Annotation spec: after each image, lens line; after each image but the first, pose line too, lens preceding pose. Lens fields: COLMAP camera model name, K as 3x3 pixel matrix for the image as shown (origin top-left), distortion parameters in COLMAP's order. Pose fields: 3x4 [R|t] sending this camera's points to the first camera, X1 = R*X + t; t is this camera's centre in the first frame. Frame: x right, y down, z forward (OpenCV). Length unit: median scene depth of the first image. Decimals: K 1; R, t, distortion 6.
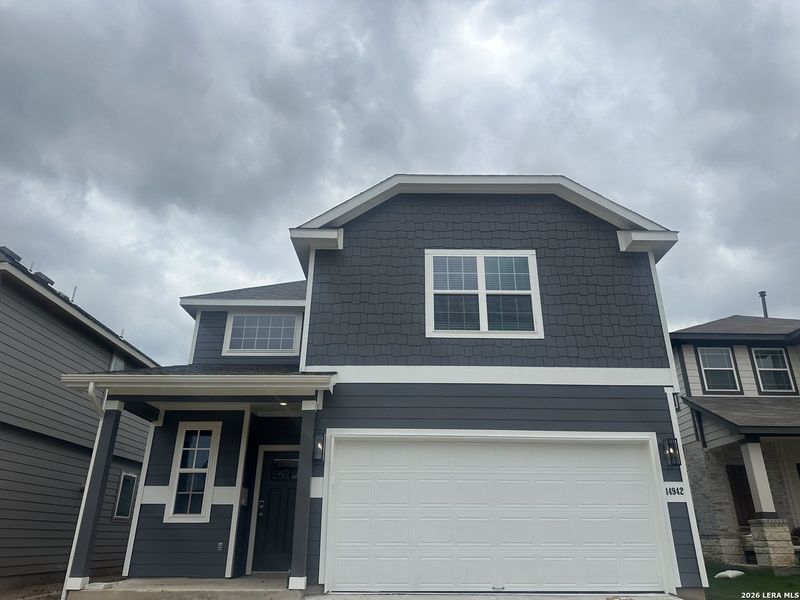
lens RADIAL K [[567.3, 0, 412.6], [0, 567.3, 299.5], [0, 0, 1]] dist [0.023233, -0.003018]
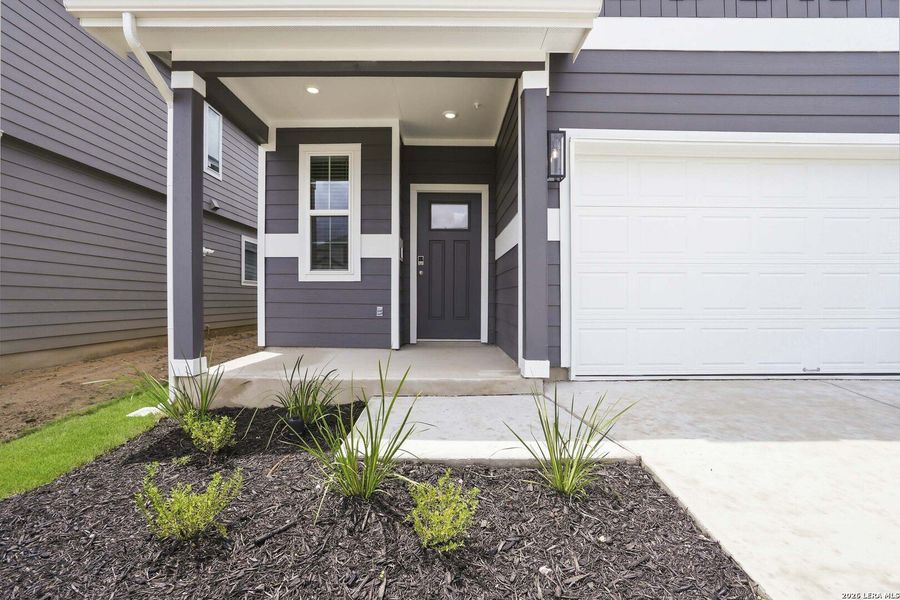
lens RADIAL K [[420.3, 0, 450.1], [0, 420.3, 303.8], [0, 0, 1]] dist [-0.055064, 0.026531]
pose [[0.999985, 0.000333, -0.005533, -0.238731], [0.001888, 0.918063, 0.396429, 0.204867], [0.005212, -0.396433, 0.918049, 0.497025]]
